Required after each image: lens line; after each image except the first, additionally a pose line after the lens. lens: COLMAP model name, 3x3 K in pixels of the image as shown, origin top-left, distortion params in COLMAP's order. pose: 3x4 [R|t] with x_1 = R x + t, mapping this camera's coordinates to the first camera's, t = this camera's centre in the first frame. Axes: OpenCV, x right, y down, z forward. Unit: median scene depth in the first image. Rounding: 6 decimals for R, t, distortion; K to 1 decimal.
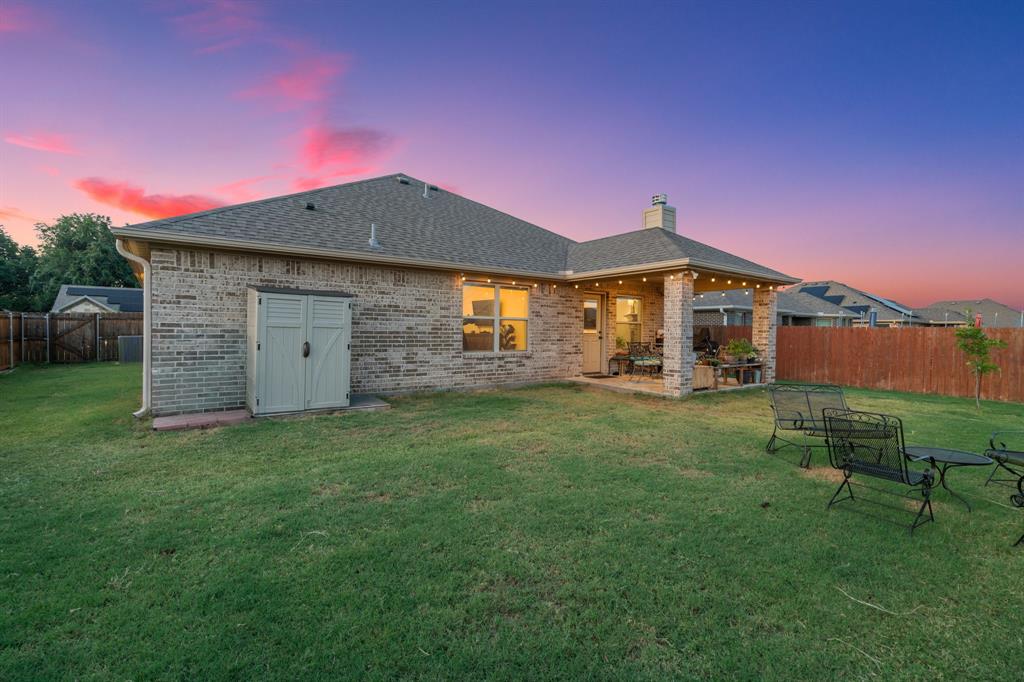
lens RADIAL K [[462.3, 0, 512.0], [0, 462.3, 341.0], [0, 0, 1]] dist [-0.001036, 0.000272]
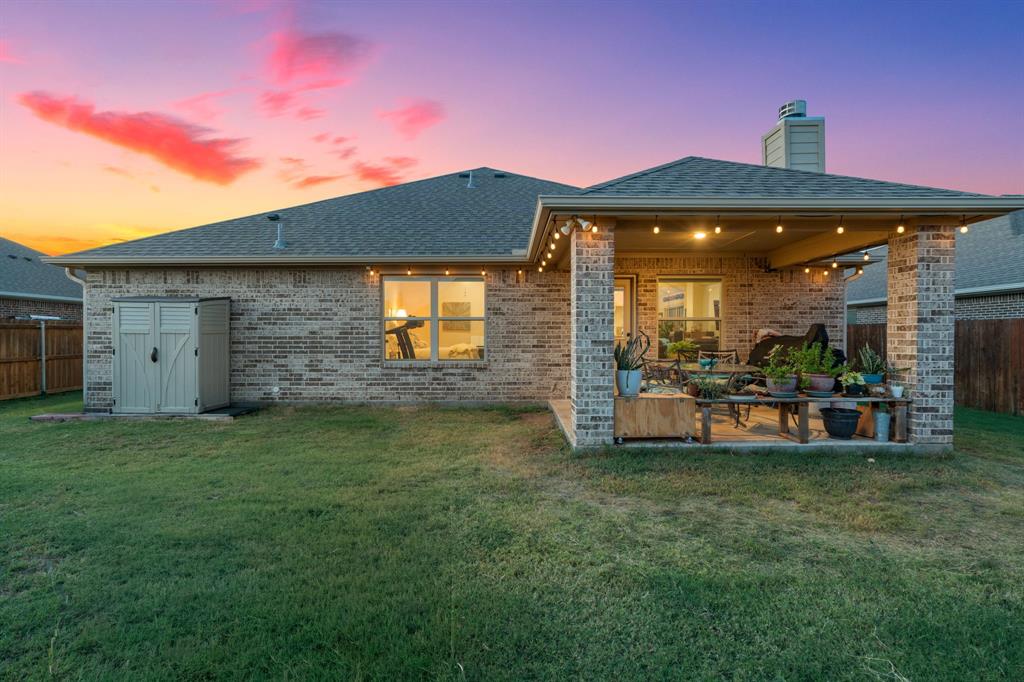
lens RADIAL K [[471.6, 0, 508.1], [0, 471.6, 328.3], [0, 0, 1]] dist [0.000231, 0.000543]
pose [[0.798776, -0.020123, -0.601291, 0.602706], [-0.002671, 0.999312, -0.036992, -0.002927], [0.601622, 0.031155, 0.798173, 0.460373]]
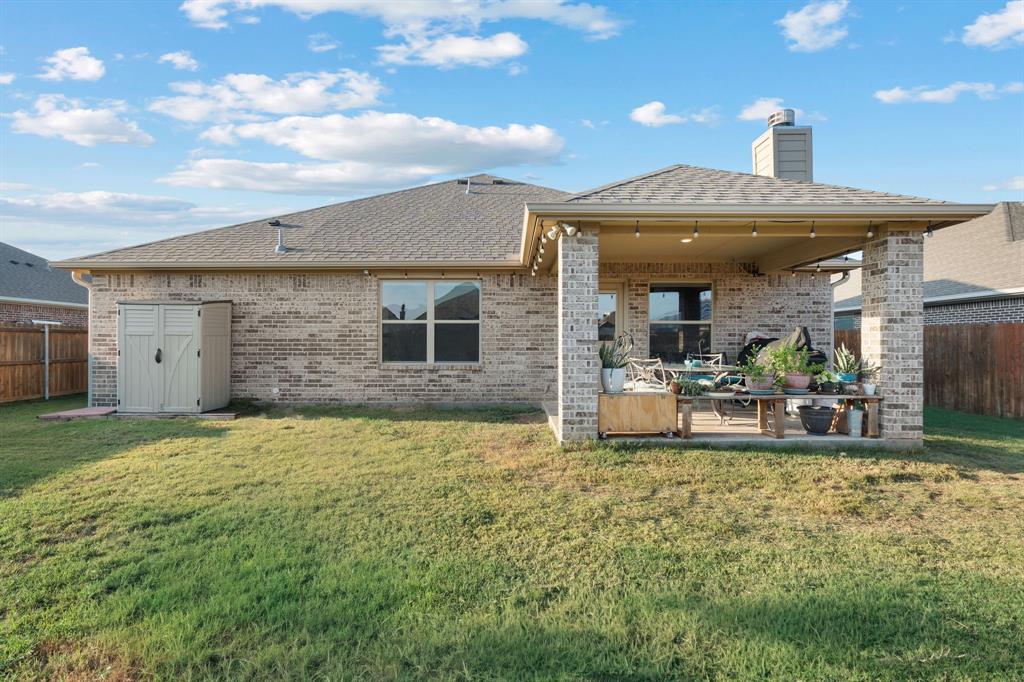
lens RADIAL K [[480.1, 0, 510.2], [0, 480.1, 331.9], [0, 0, 1]] dist [0.000575, 0.000243]
pose [[0.797269, -0.024947, -0.603108, 0.638423], [-0.004144, 0.998896, -0.046796, 0.008737], [0.603610, 0.039808, 0.796286, 0.441157]]
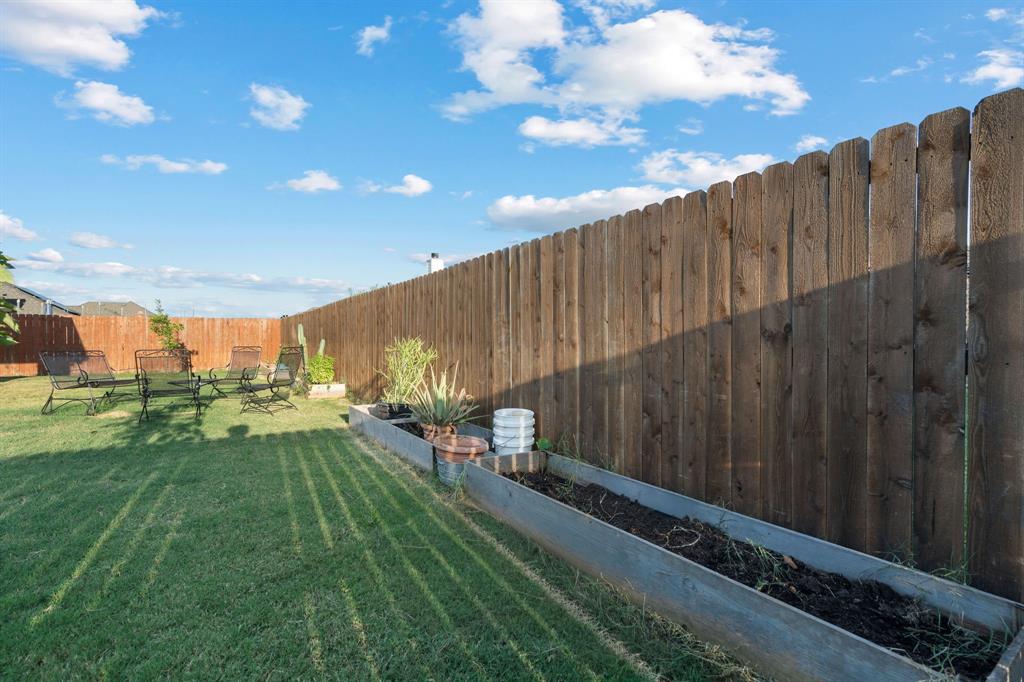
lens RADIAL K [[462.3, 0, 512.0], [0, 462.3, 341.0], [0, 0, 1]] dist [-0.001036, 0.000272]
pose [[0.073022, -0.021783, 0.997092, -0.253484], [0.025663, 0.999471, 0.019956, 0.046296], [-0.997000, 0.024131, 0.073542, -0.093498]]
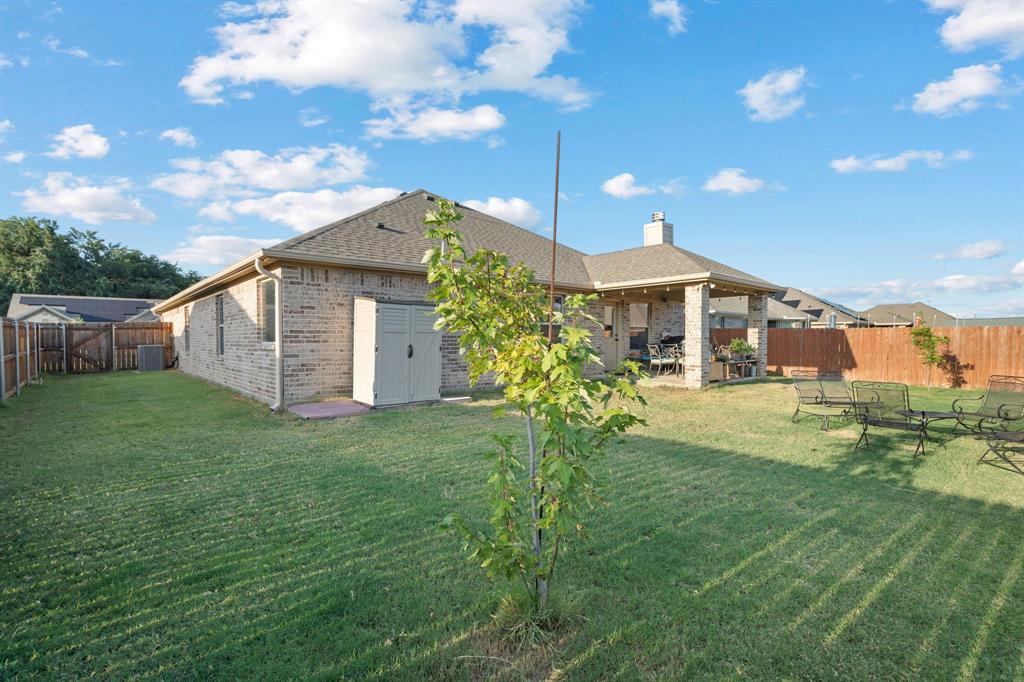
lens RADIAL K [[469.2, 0, 512.0], [0, 469.2, 341.0], [0, 0, 1]] dist [0.000071, 0.000499]
pose [[0.996119, -0.013523, 0.086967, -0.211548], [0.014725, 0.999805, -0.013195, 0.008903], [-0.086771, 0.014424, 0.996124, -0.155504]]
